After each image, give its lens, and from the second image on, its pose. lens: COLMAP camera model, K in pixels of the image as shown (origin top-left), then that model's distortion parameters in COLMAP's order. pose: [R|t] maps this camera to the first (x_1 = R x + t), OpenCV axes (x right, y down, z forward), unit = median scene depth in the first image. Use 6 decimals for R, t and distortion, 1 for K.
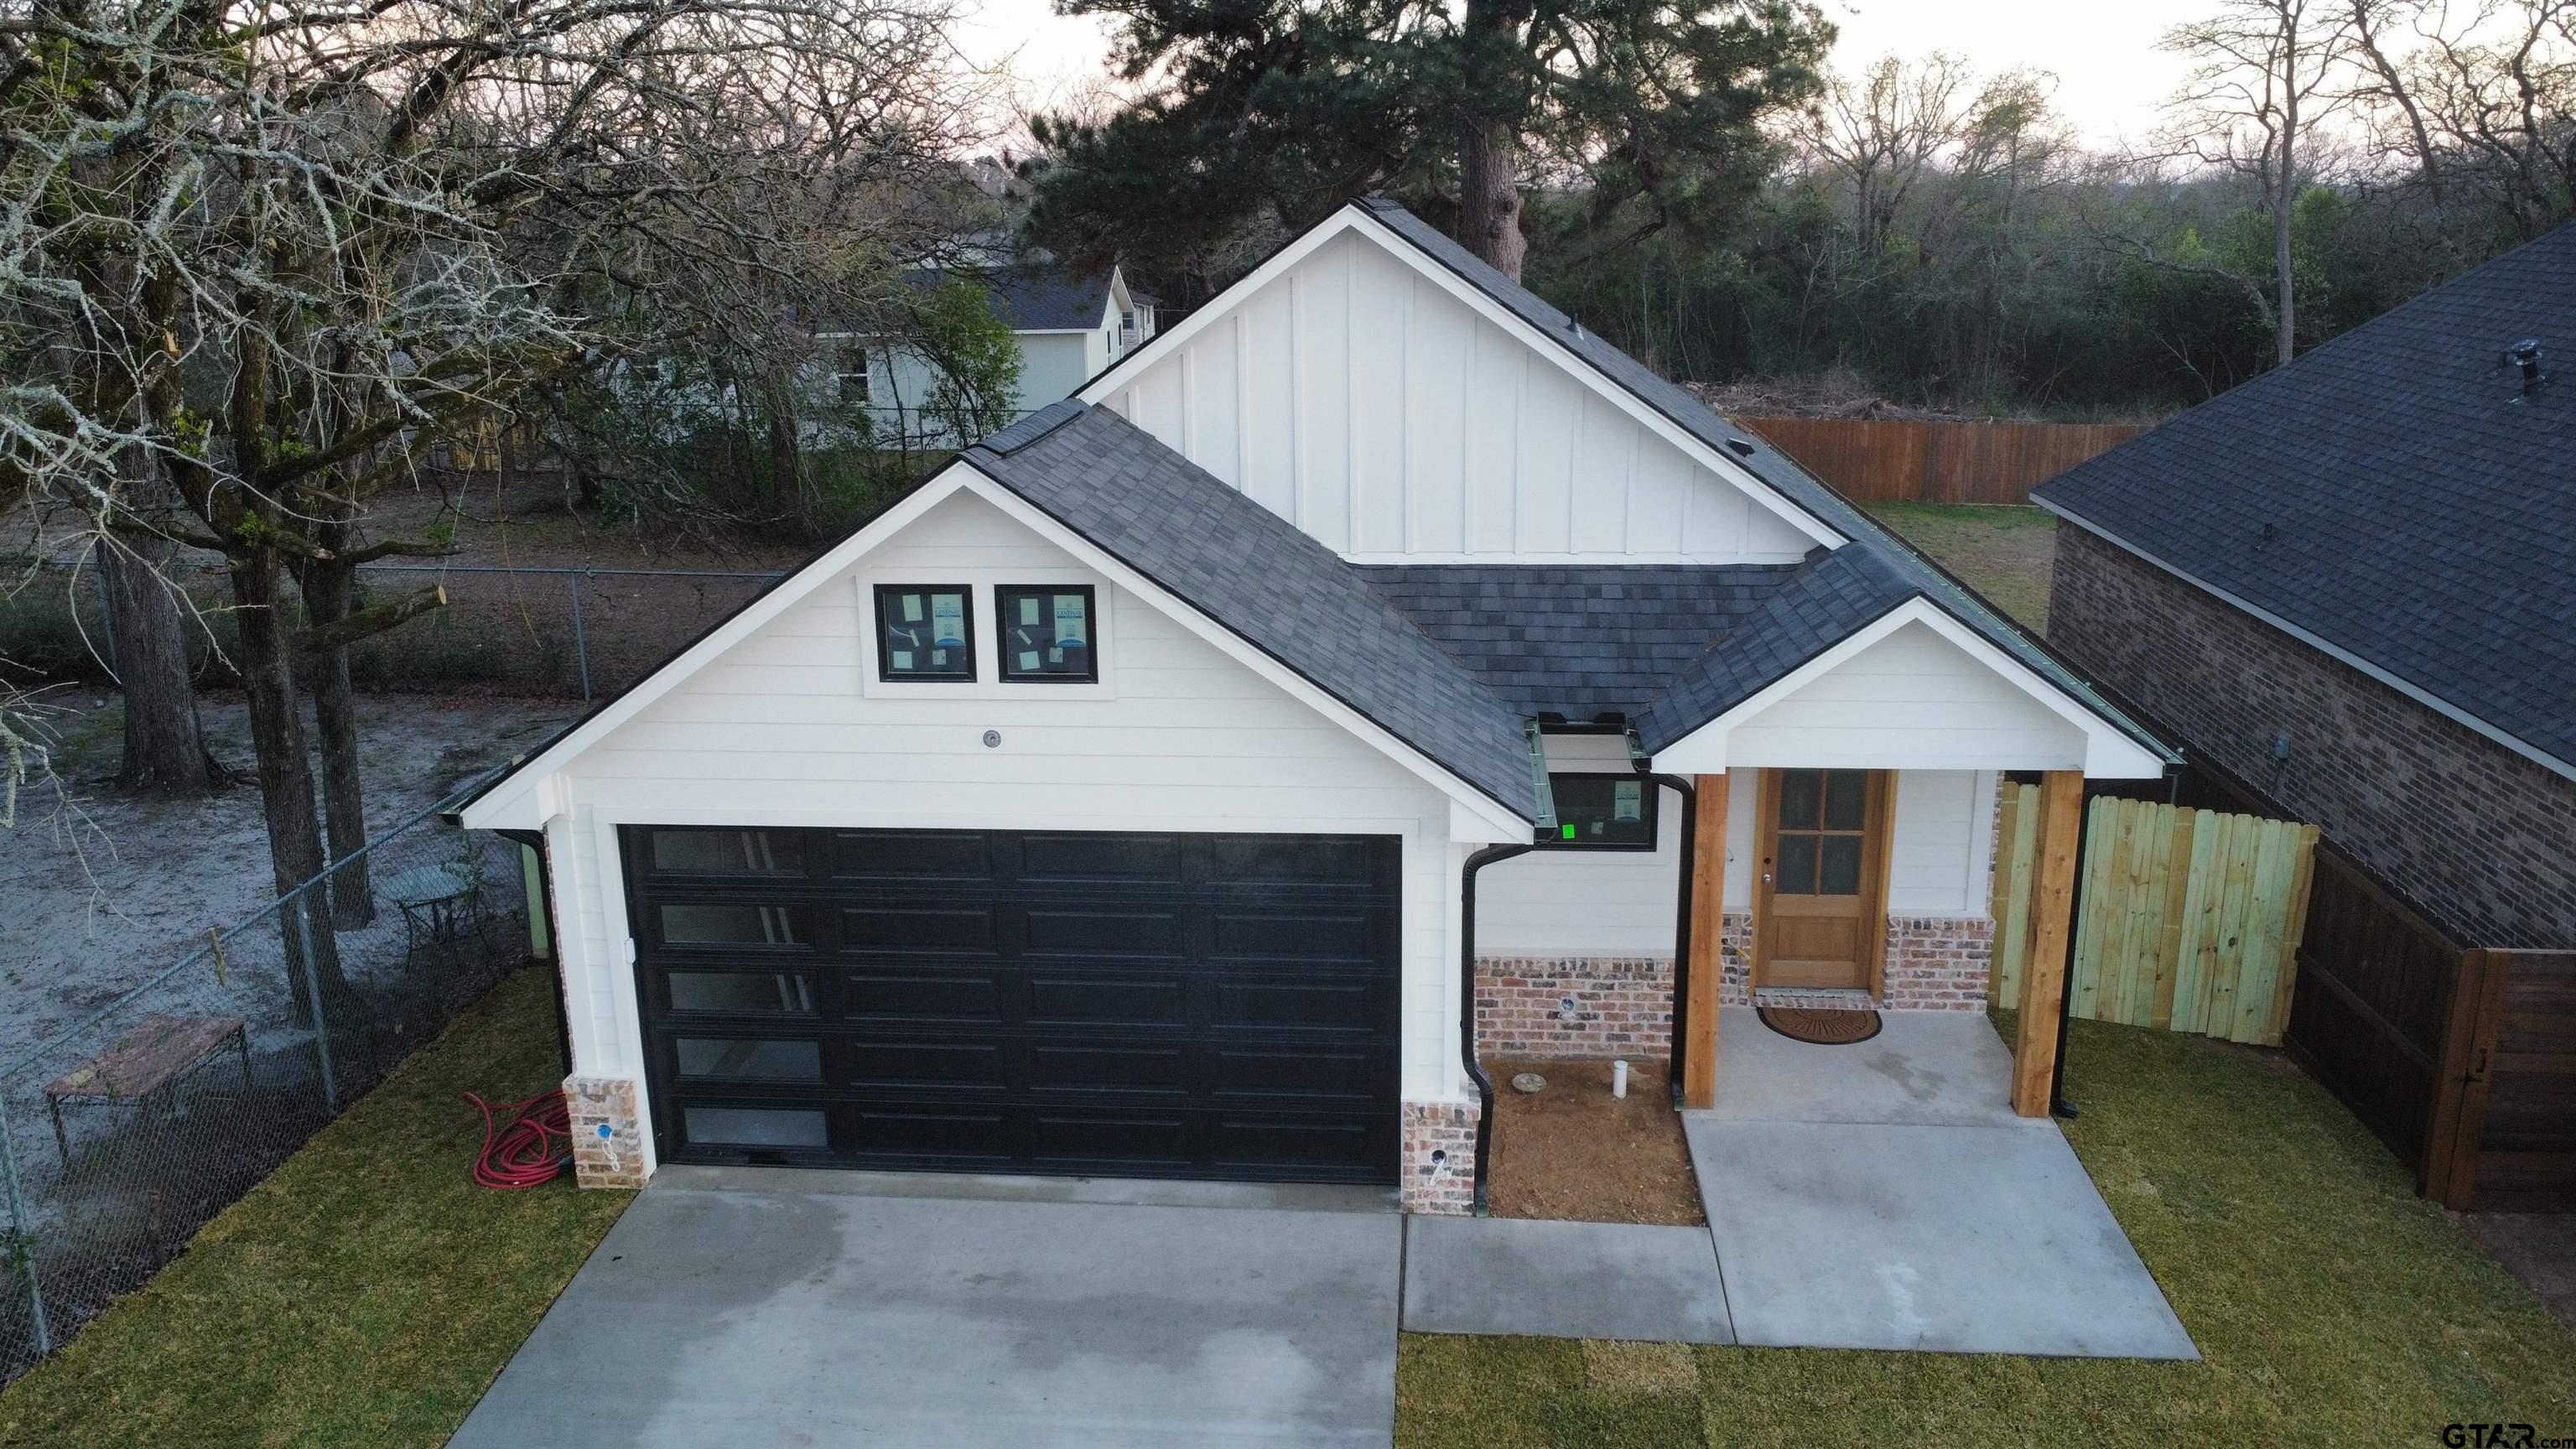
lens RADIAL K [[1869.6, 0, 1277.8], [0, 1869.6, 717.9], [0, 0, 1]] dist [-0.024514, -0.006446]
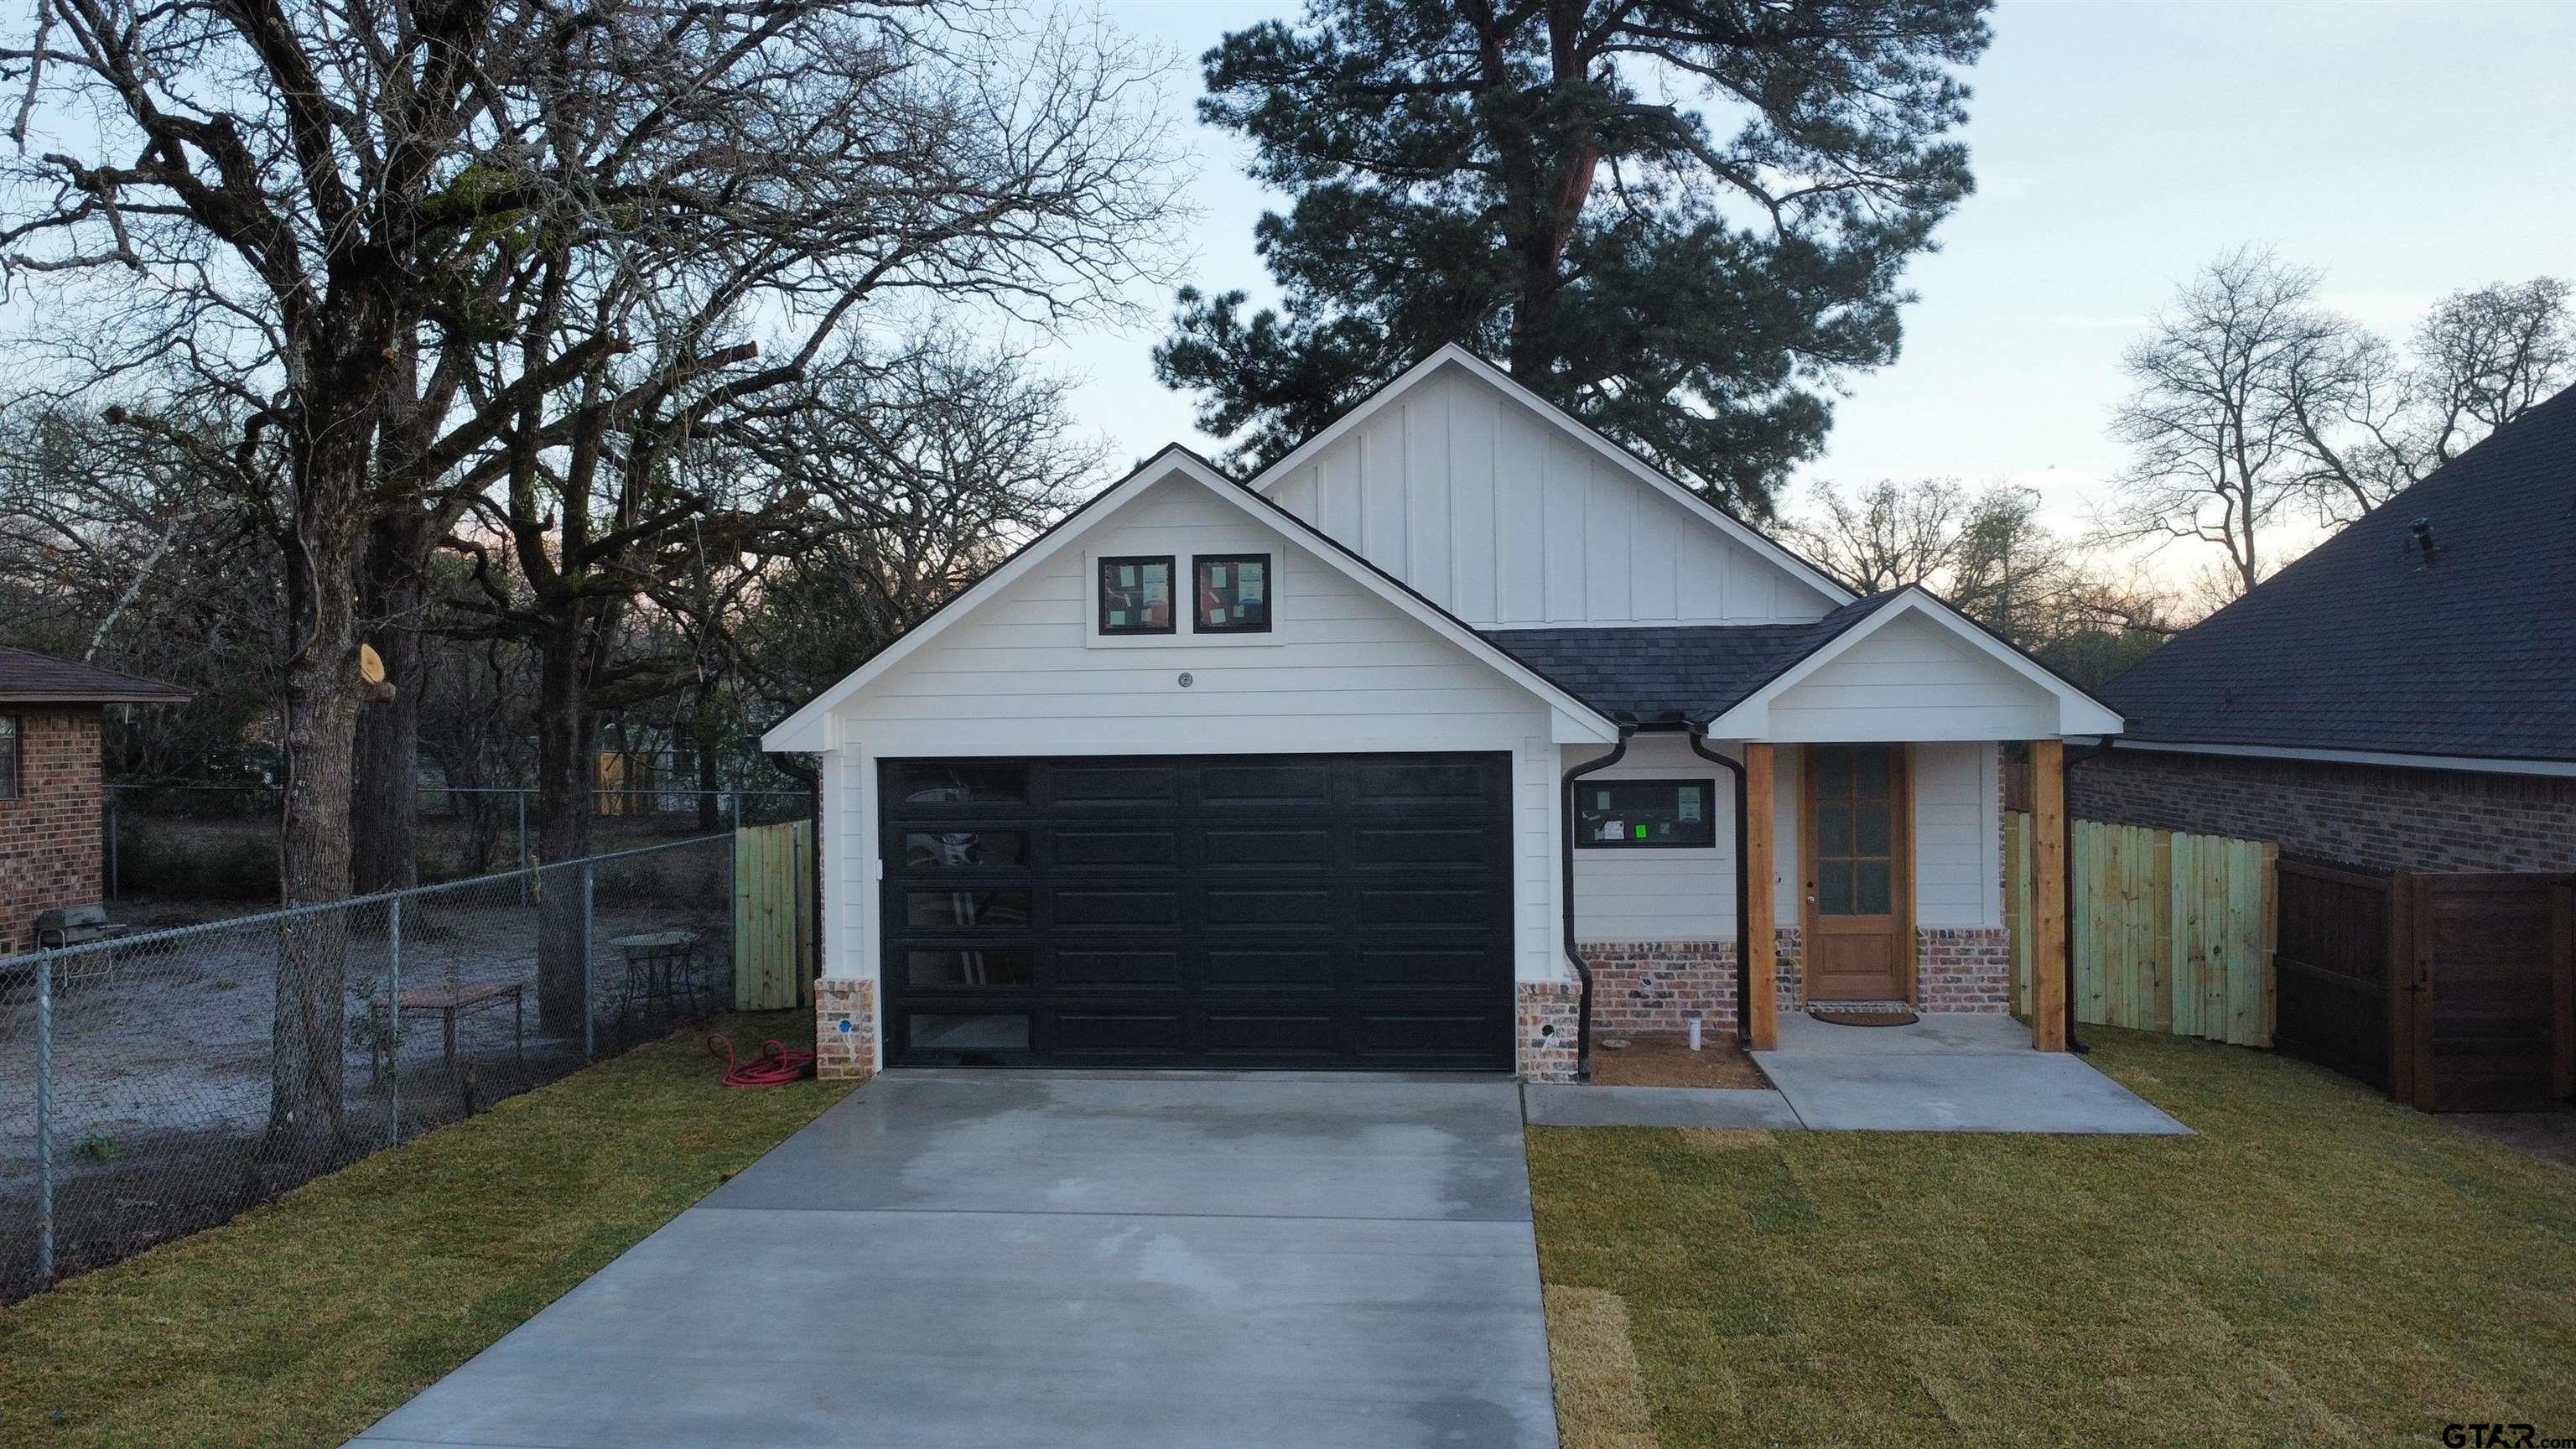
lens RADIAL K [[1869.6, 0, 1277.8], [0, 1869.6, 717.9], [0, 0, 1]] dist [-0.024514, -0.006446]
pose [[0.999865, 0.001168, -0.016367, -0.057245], [-0.005287, 0.967196, -0.253975, 0.293452], [0.015534, 0.254027, 0.967072, -0.178540]]
